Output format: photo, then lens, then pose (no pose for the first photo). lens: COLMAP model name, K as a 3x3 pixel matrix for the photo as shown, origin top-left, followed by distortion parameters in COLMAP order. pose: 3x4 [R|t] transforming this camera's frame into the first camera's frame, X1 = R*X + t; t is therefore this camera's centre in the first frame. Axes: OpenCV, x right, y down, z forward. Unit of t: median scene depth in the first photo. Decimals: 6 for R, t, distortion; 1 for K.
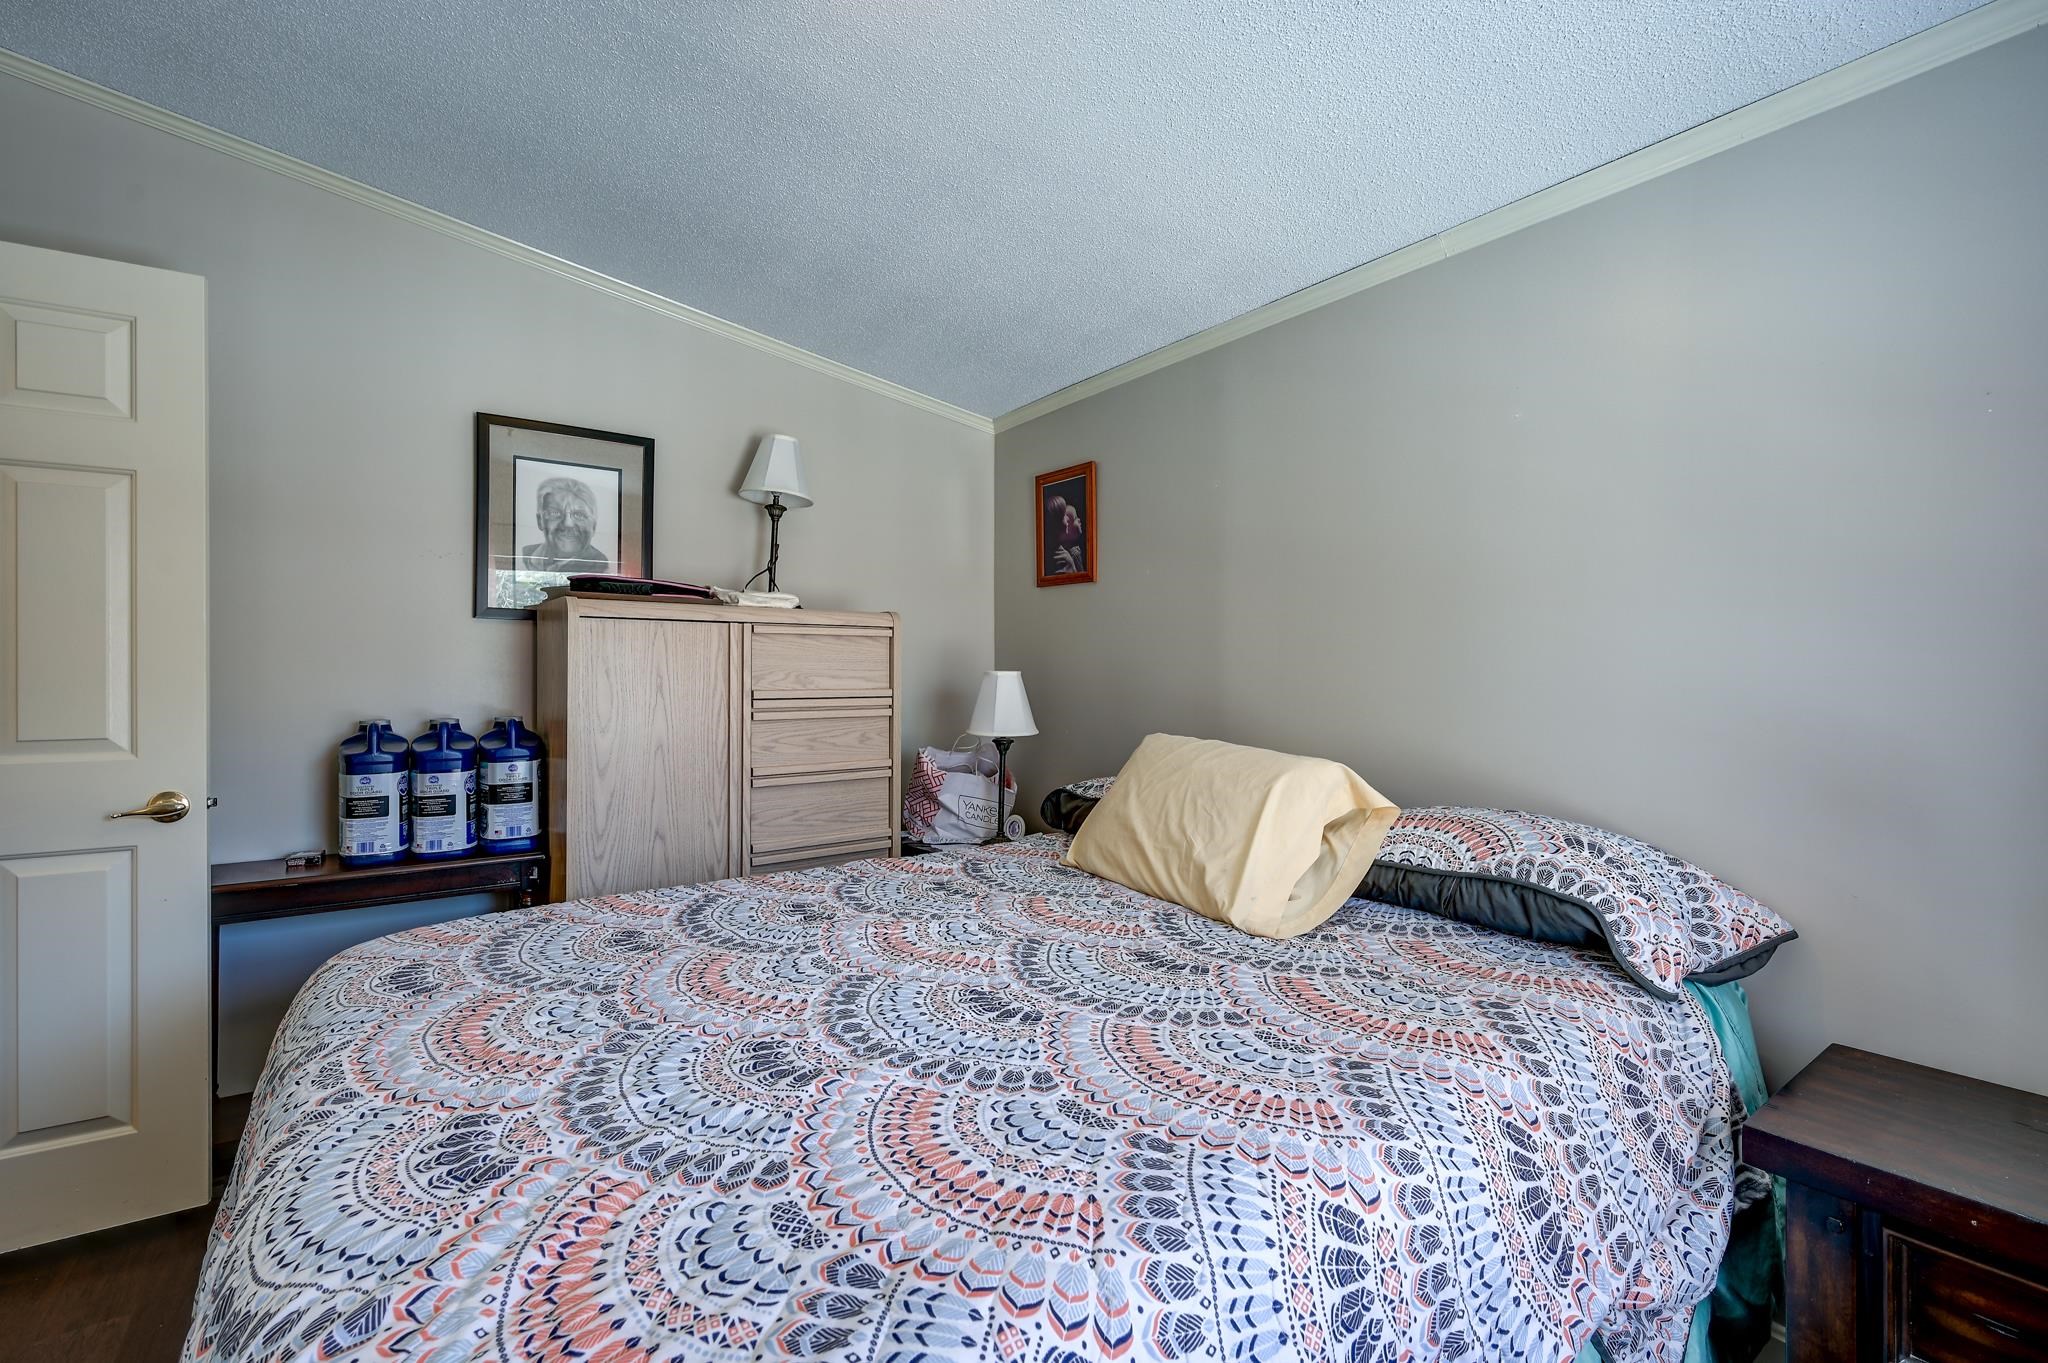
lens RADIAL K [[906.5, 0, 1024.0], [0, 906.5, 681.5], [0, 0, 1]] dist [0.001720, 0.000093]
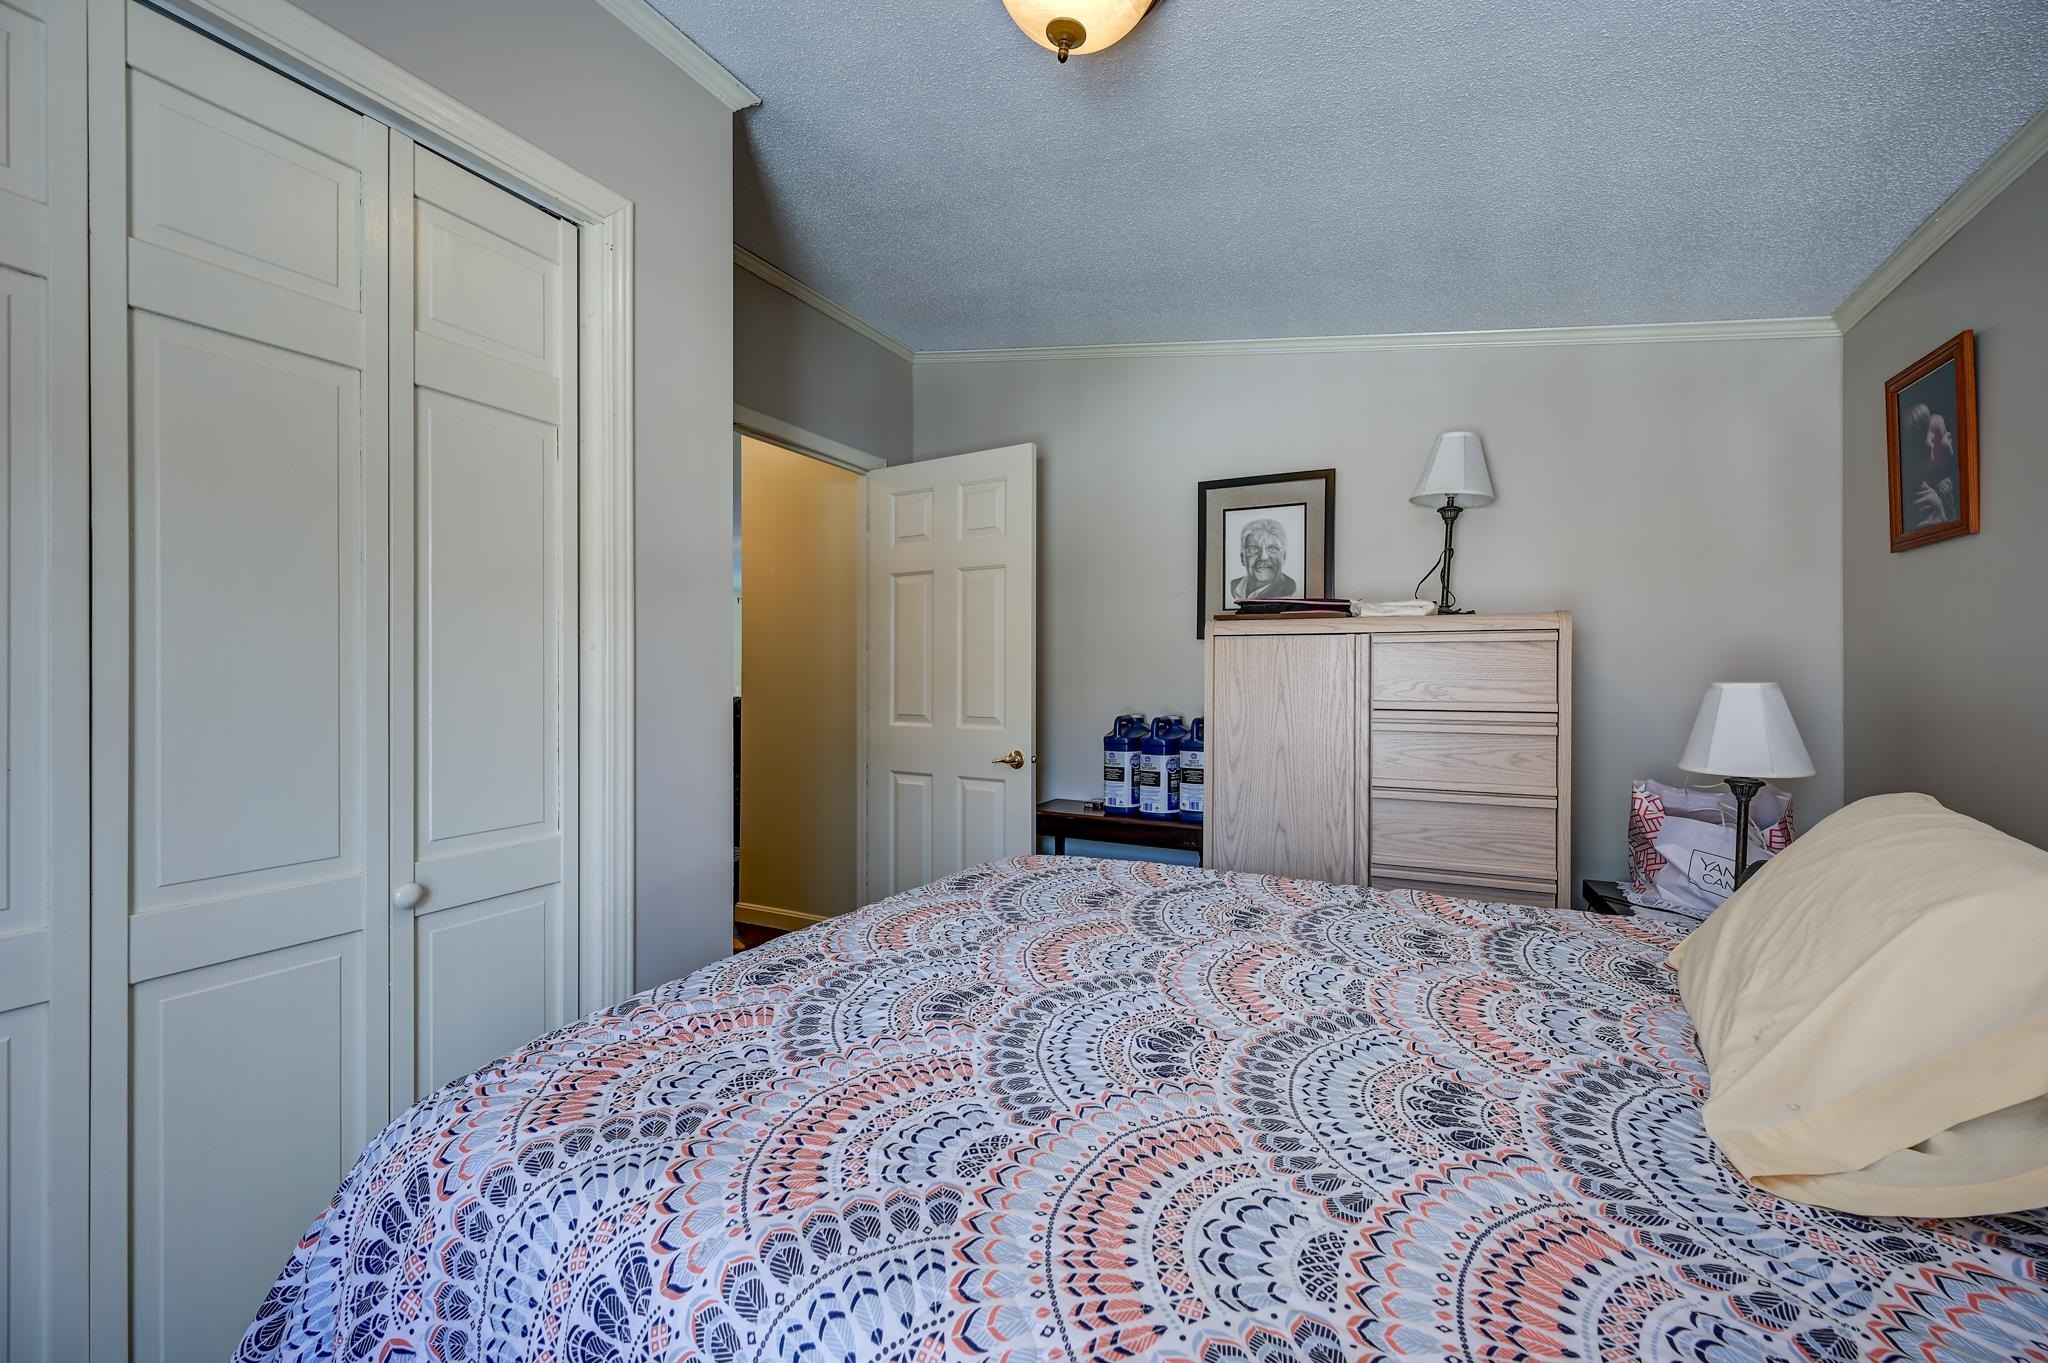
lens RADIAL K [[807.2, 0, 1023.7], [0, 807.2, 676.8], [0, 0, 1]] dist [-0.000036, 0.000179]
pose [[0.454064, -0.000768, -0.890969, 0.498883], [-0.013268, 0.999883, -0.007624, -0.006704], [0.890870, 0.015284, 0.454001, 0.390657]]
